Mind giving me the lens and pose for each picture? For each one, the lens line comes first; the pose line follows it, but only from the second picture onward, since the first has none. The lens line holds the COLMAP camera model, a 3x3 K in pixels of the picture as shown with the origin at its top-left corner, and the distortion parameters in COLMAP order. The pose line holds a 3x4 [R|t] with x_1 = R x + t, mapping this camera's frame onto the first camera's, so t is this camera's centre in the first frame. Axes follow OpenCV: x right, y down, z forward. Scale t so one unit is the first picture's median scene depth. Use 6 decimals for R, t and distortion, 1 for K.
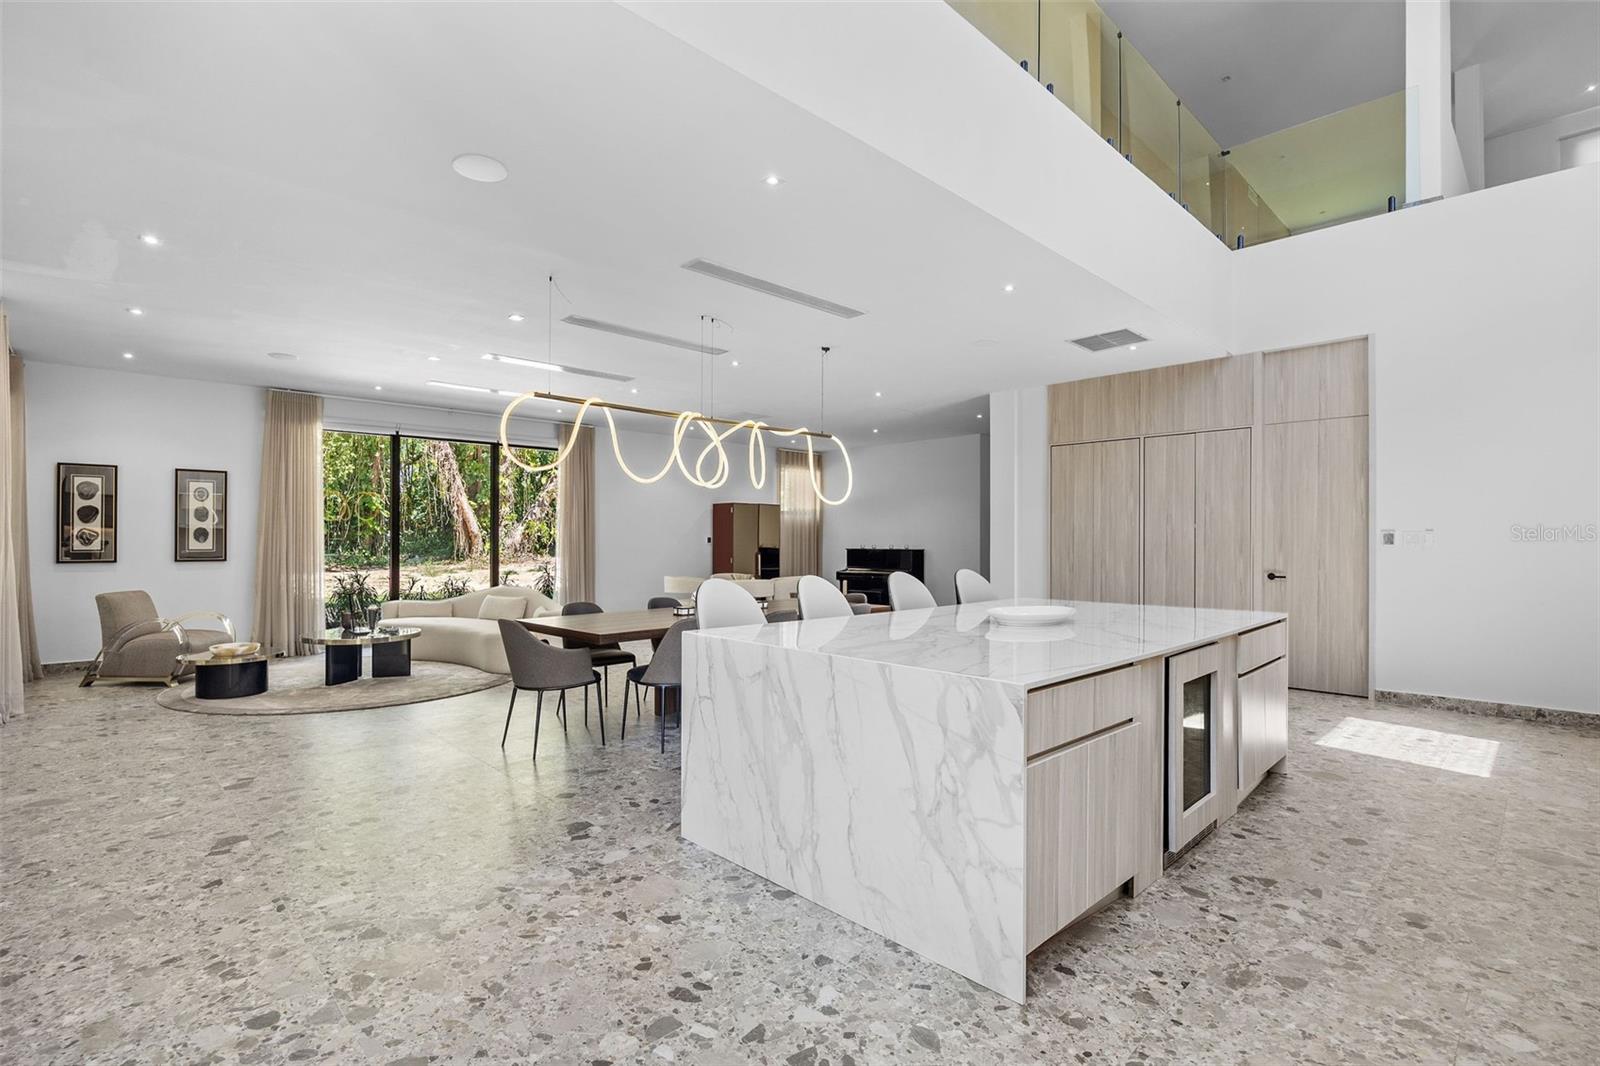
lens RADIAL K [[758.7, 0, 800.0], [0, 758.7, 533.0], [0, 0, 1]] dist [-0.008477, 0.000149]
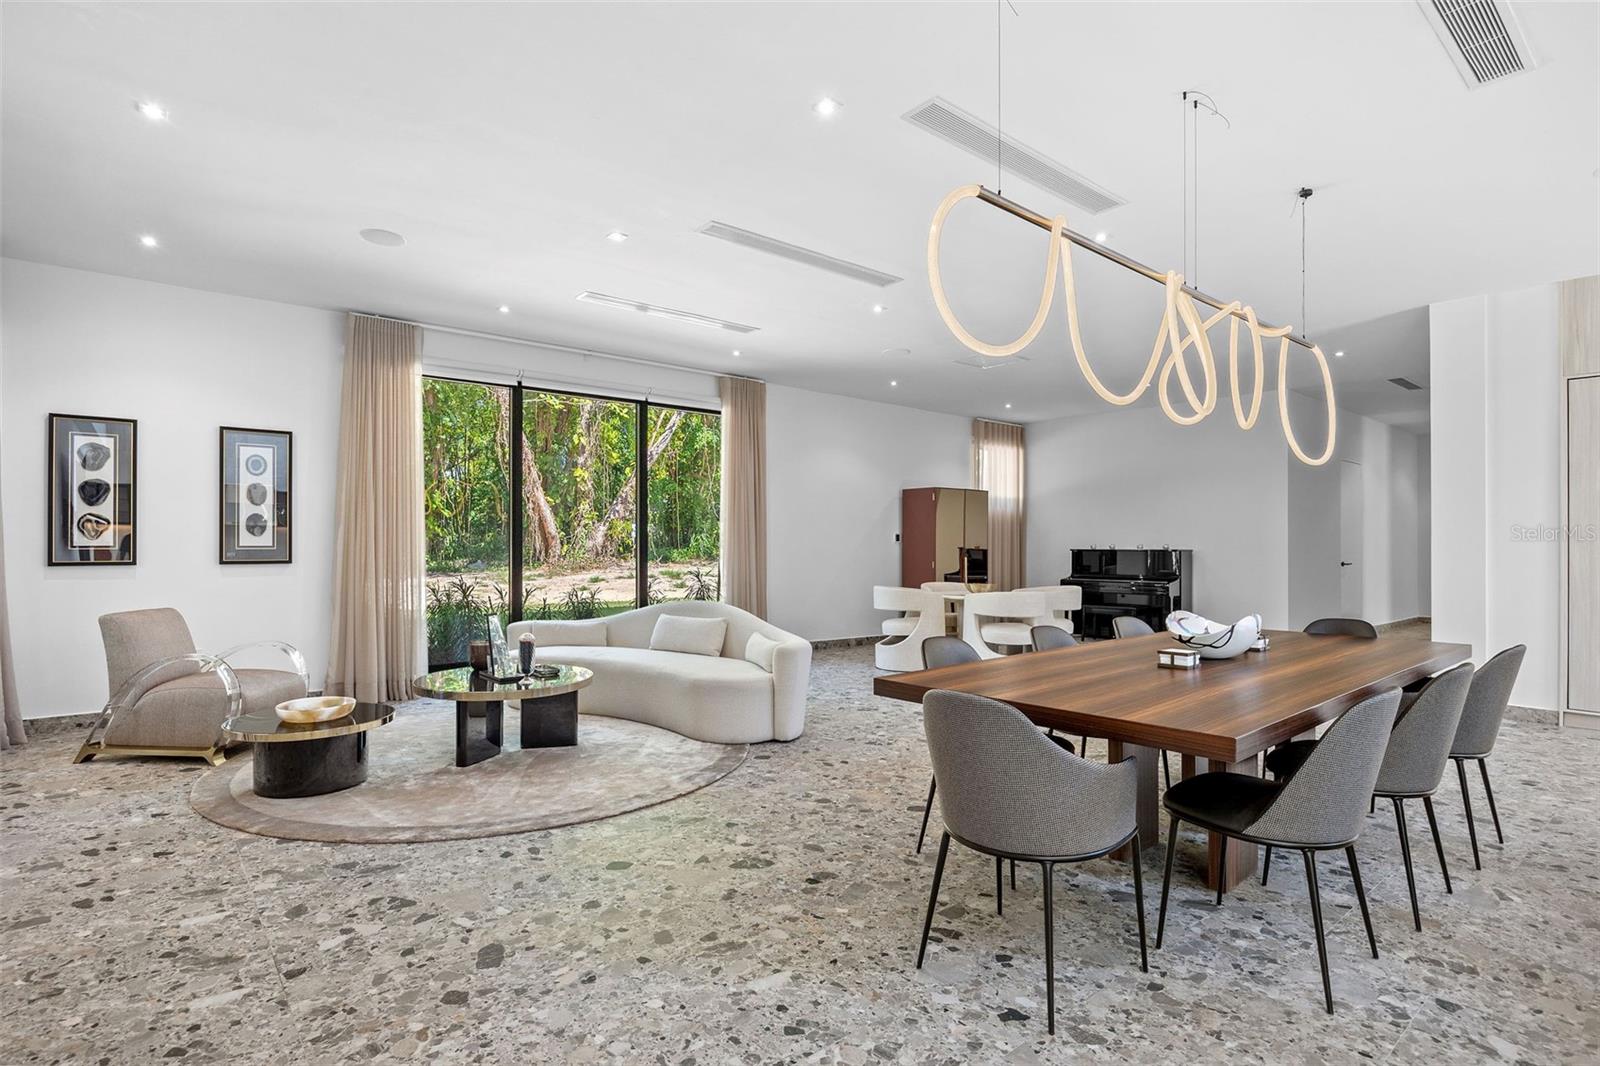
lens RADIAL K [[803.2, 0, 806.2], [0, 803.2, 539.5], [0, 0, 1]] dist [-0.012501, 0.000907]
pose [[0.998228, -0.001382, -0.059484, -0.271997], [0.001520, 0.999996, 0.002264, 0.015518], [0.059481, -0.002350, 0.998227, 0.330387]]
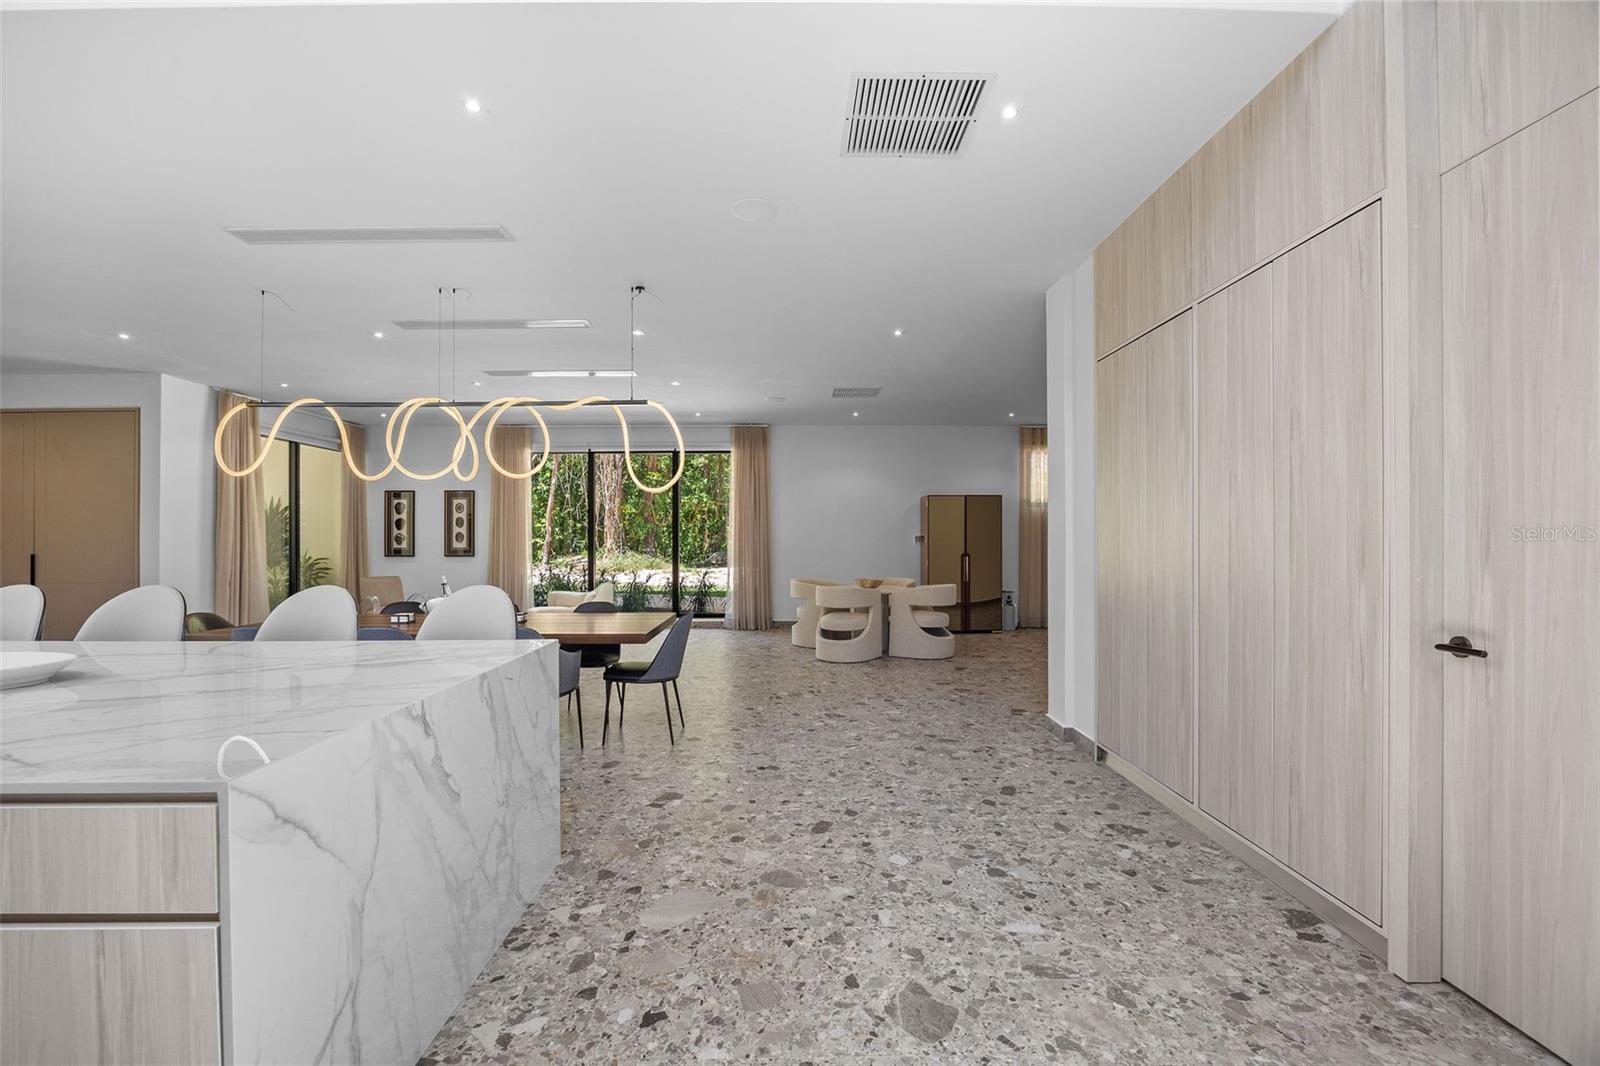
lens RADIAL K [[691.0, 0, 801.4], [0, 691.0, 536.2], [0, 0, 1]] dist [-0.020503, 0.000284]
pose [[0.718672, -0.007530, -0.695308, 0.570558], [0.010795, 0.999942, 0.000329, 0.007219], [0.695265, -0.007742, 0.718712, 0.555725]]
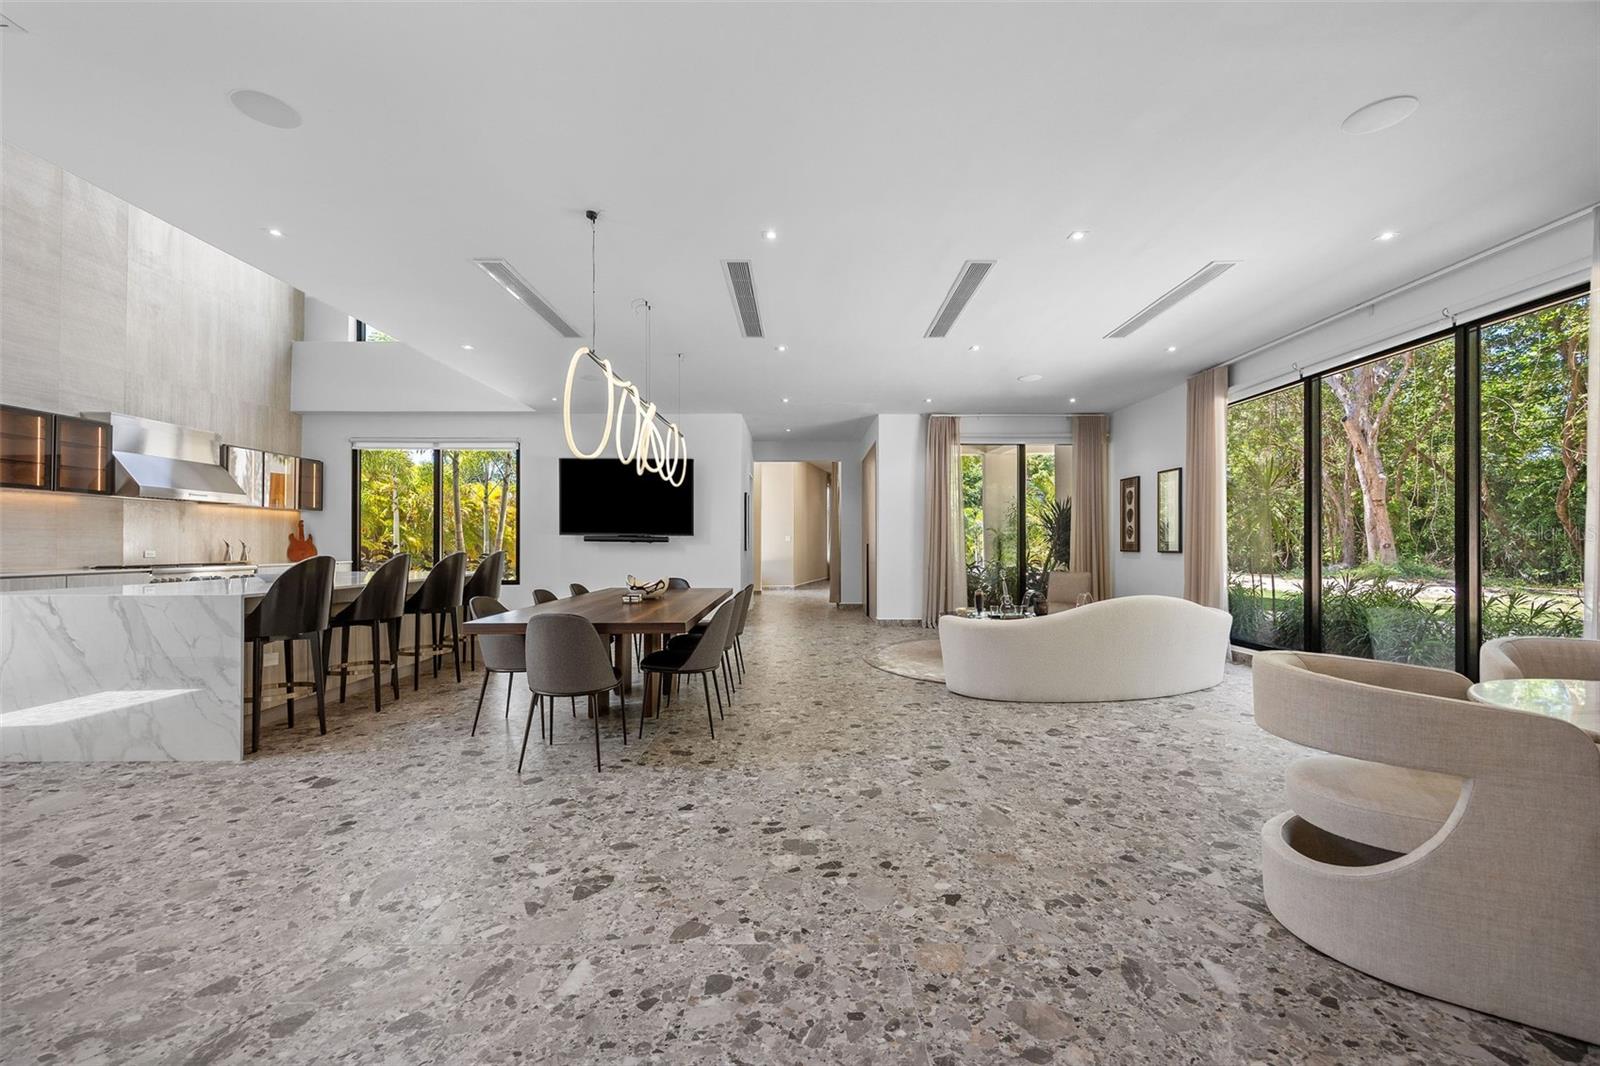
lens RADIAL K [[627.7, 0, 794.1], [0, 627.7, 538.1], [0, 0, 1]] dist [0.002068, -0.000363]
pose [[-0.705545, -0.007789, -0.708622, 0.254777], [0.006075, 0.999836, -0.017038, 0.030990], [0.708639, -0.016326, -0.705383, 1.346298]]
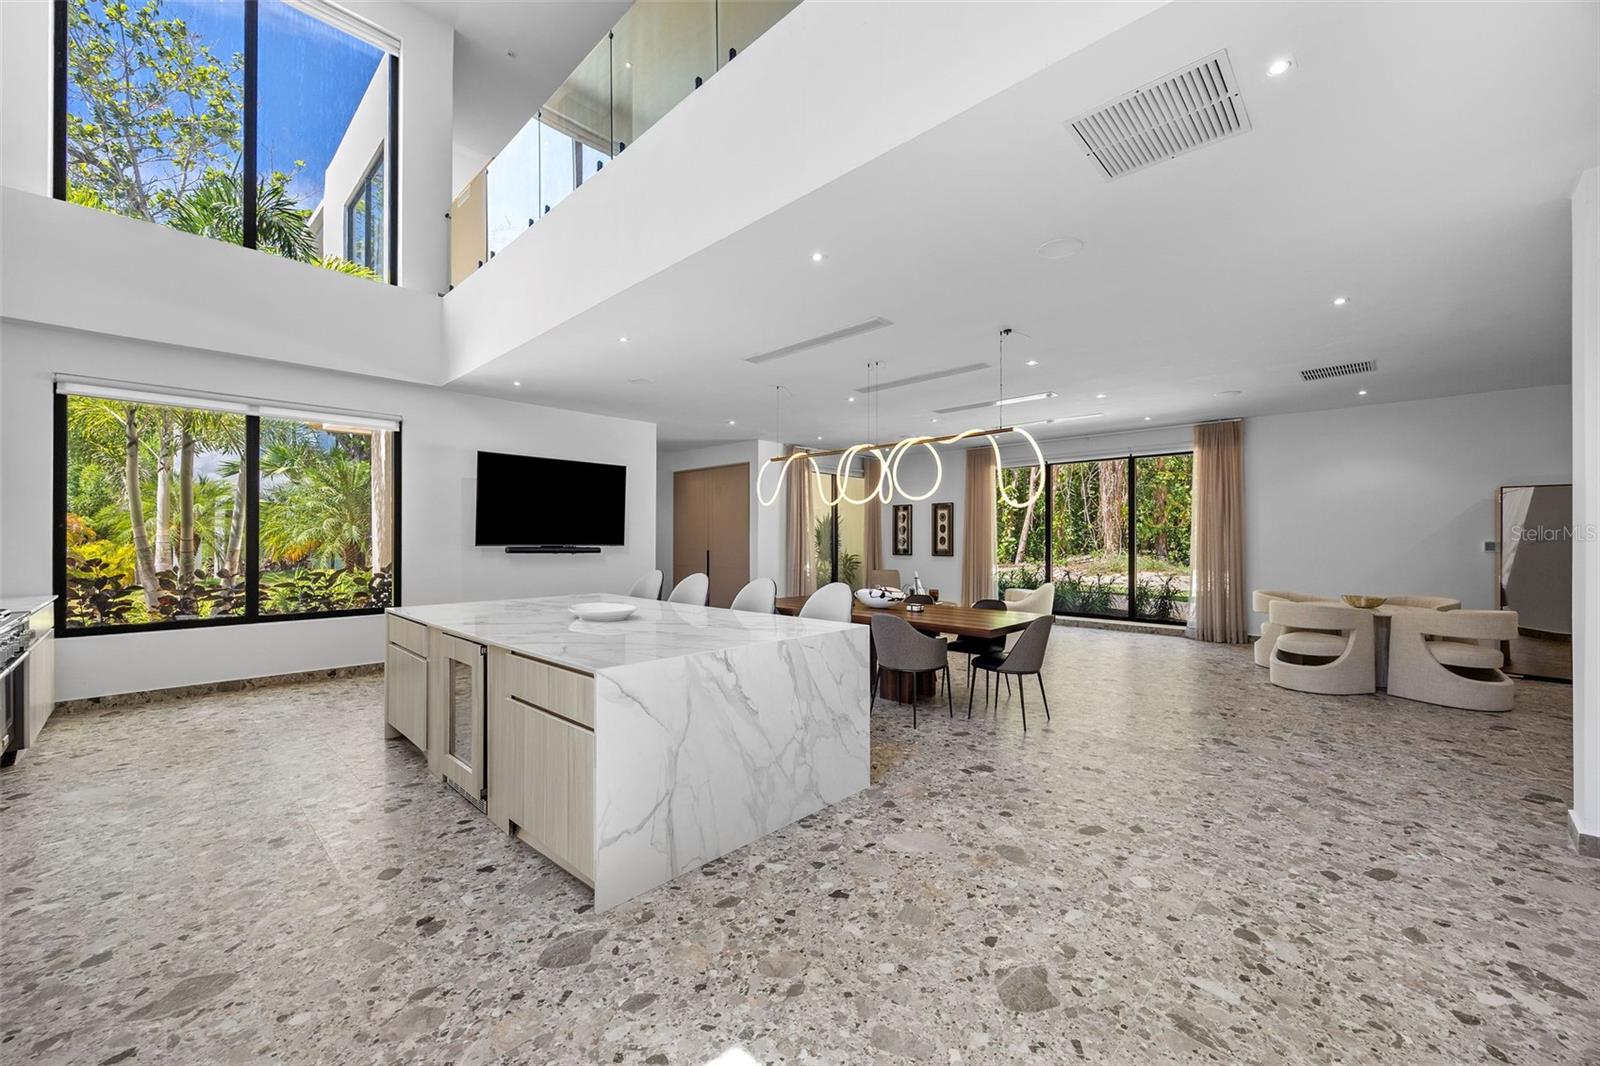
lens RADIAL K [[627.7, 0, 794.1], [0, 627.7, 538.1], [0, 0, 1]] dist [0.002068, -0.000363]
pose [[0.015277, -0.002892, -0.999879, 0.685364], [0.009001, 0.999956, -0.002754, -0.002616], [0.999843, -0.008958, 0.015303, 0.669879]]
